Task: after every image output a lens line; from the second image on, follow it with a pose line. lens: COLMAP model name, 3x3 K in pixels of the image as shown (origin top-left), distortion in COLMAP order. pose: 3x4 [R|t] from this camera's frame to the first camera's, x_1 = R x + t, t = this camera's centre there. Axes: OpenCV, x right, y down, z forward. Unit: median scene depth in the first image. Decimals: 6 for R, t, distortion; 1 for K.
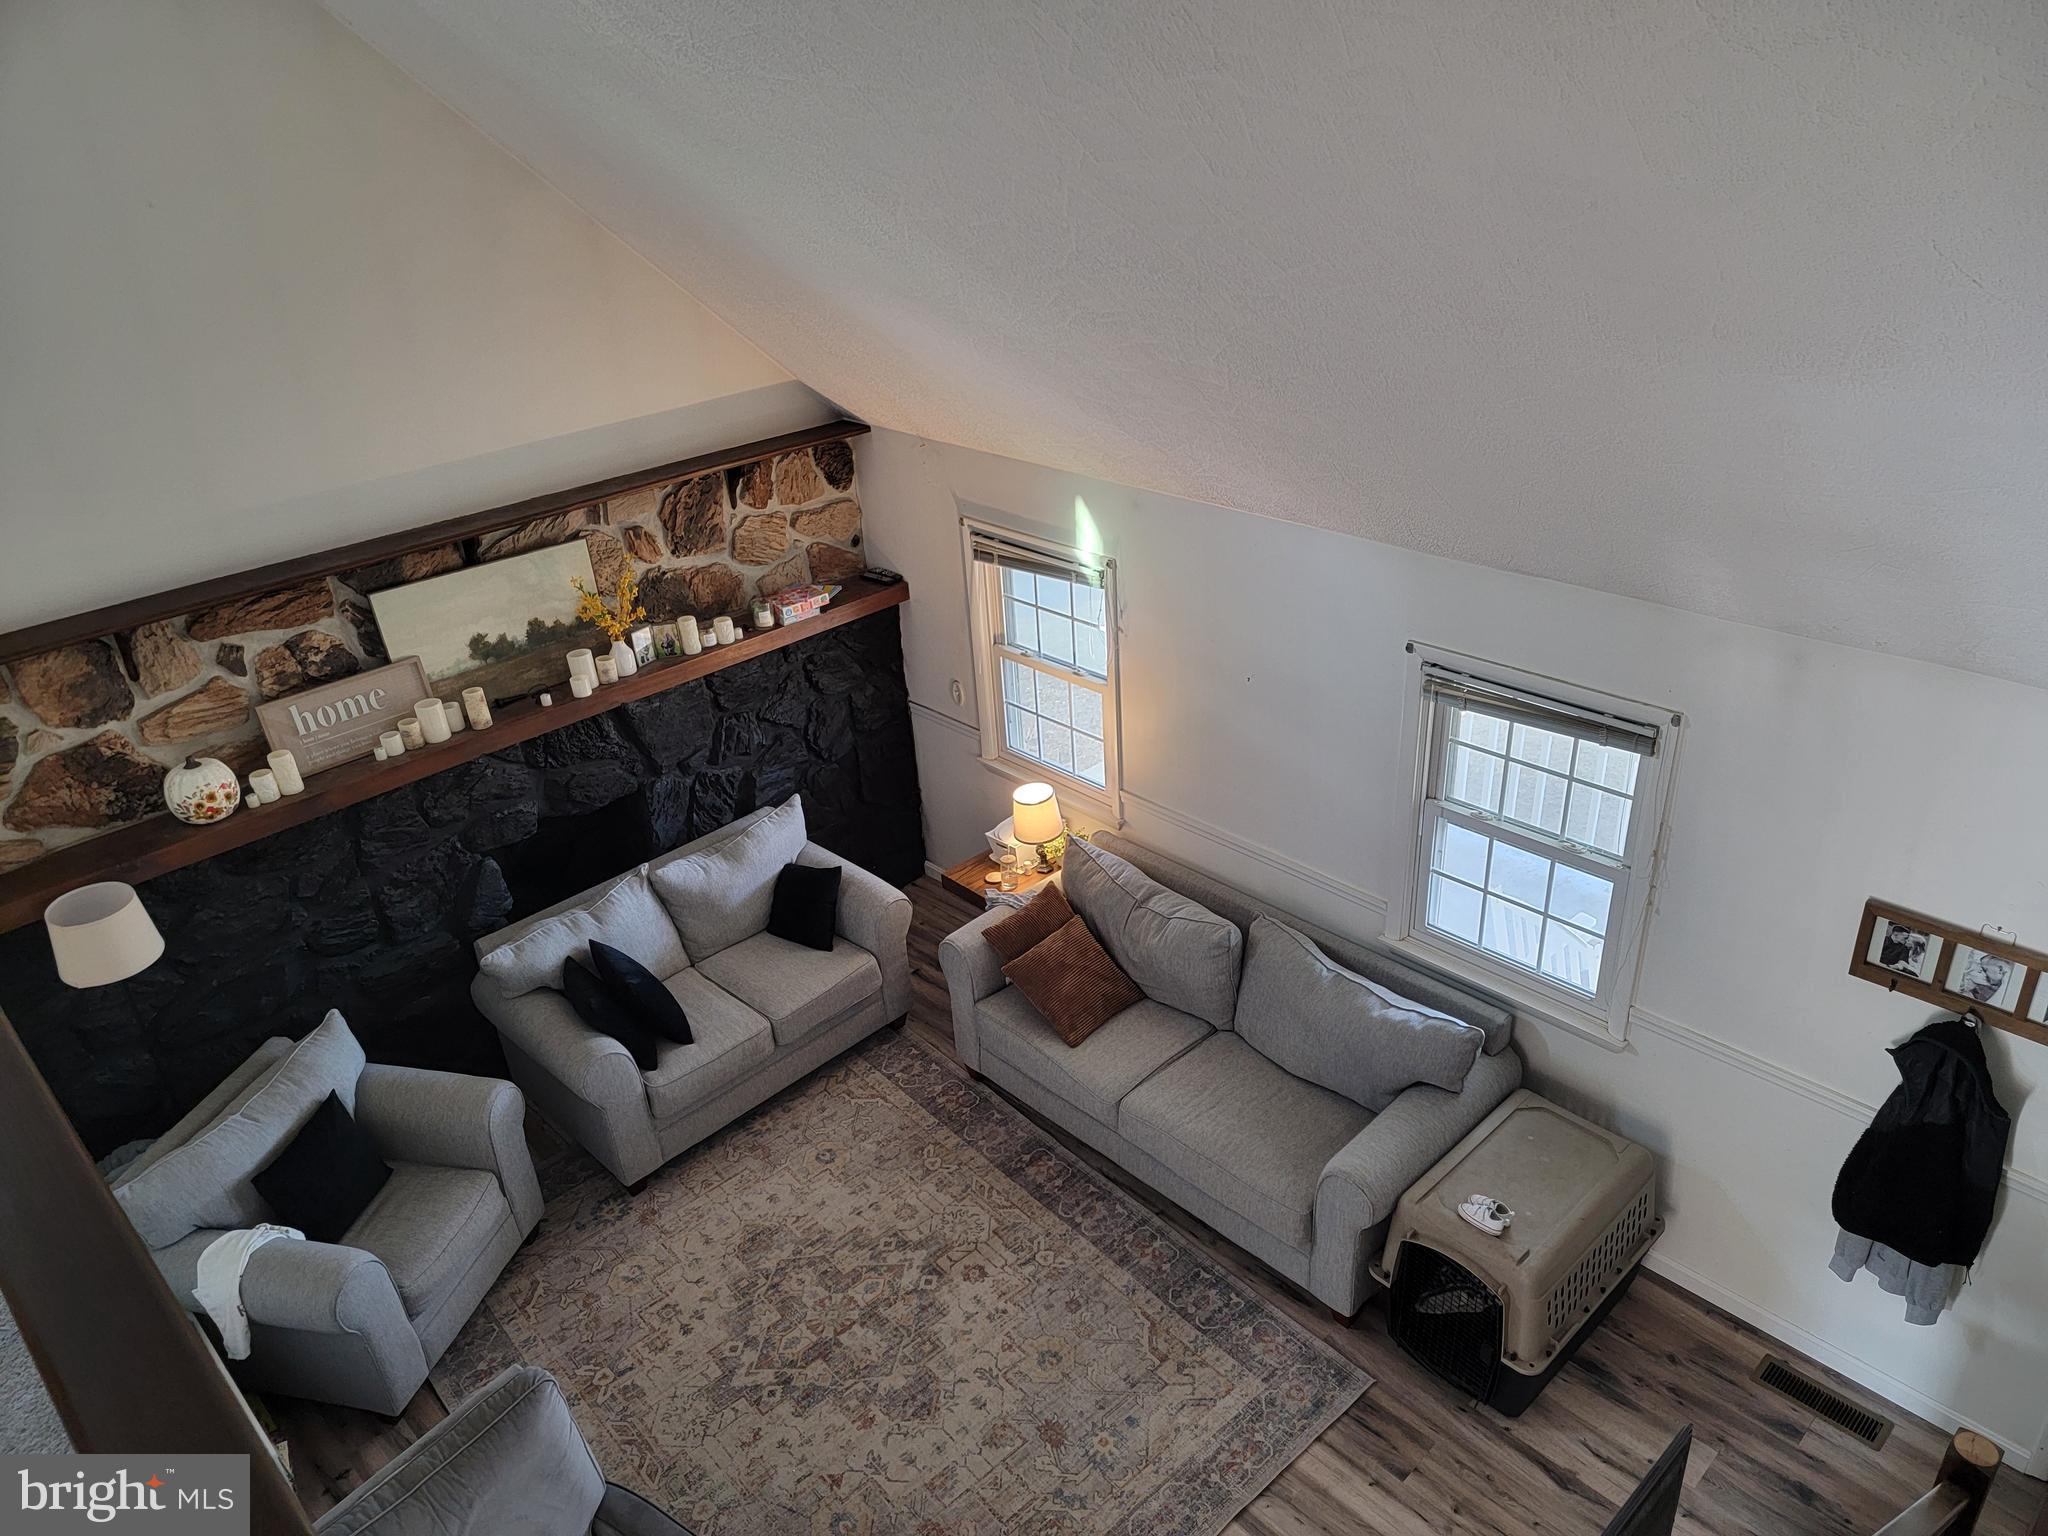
lens RADIAL K [[1407.9, 0, 1040.9], [0, 1407.9, 792.3], [0, 0, 1]] dist [0.090283, -0.074172]
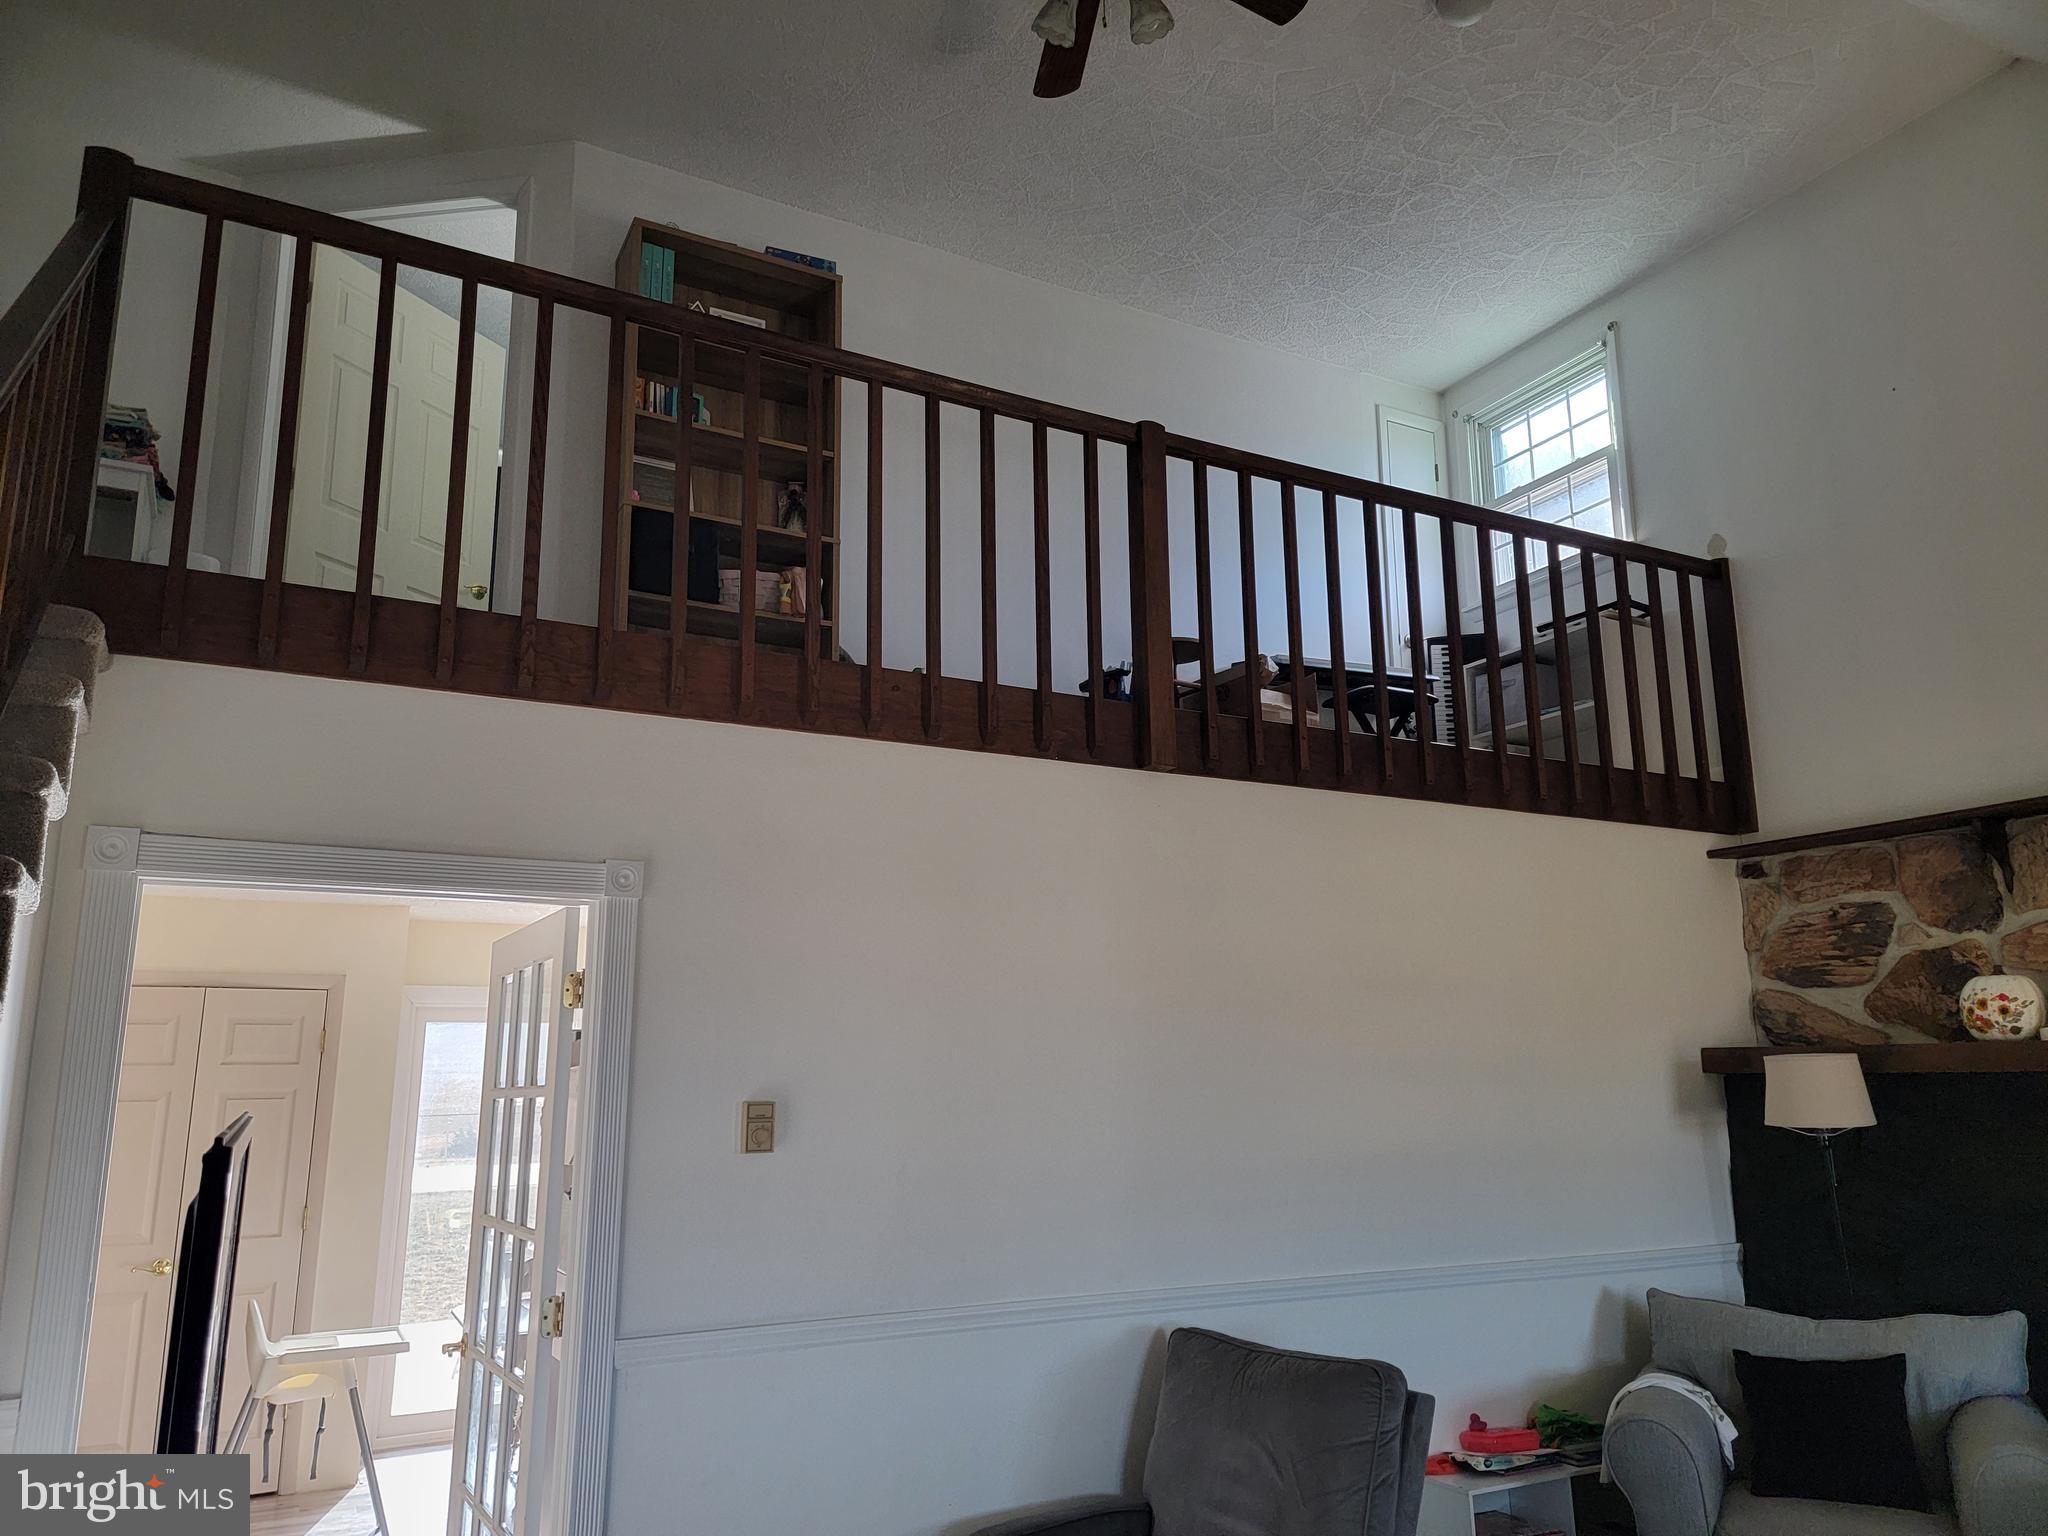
lens RADIAL K [[1407.9, 0, 1040.9], [0, 1407.9, 792.3], [0, 0, 1]] dist [0.090283, -0.074172]
pose [[-0.267893, -0.141123, -0.953057, 0.441540], [-0.443622, 0.896178, -0.008004, 0.151561], [0.855238, 0.420653, -0.302686, 0.729615]]
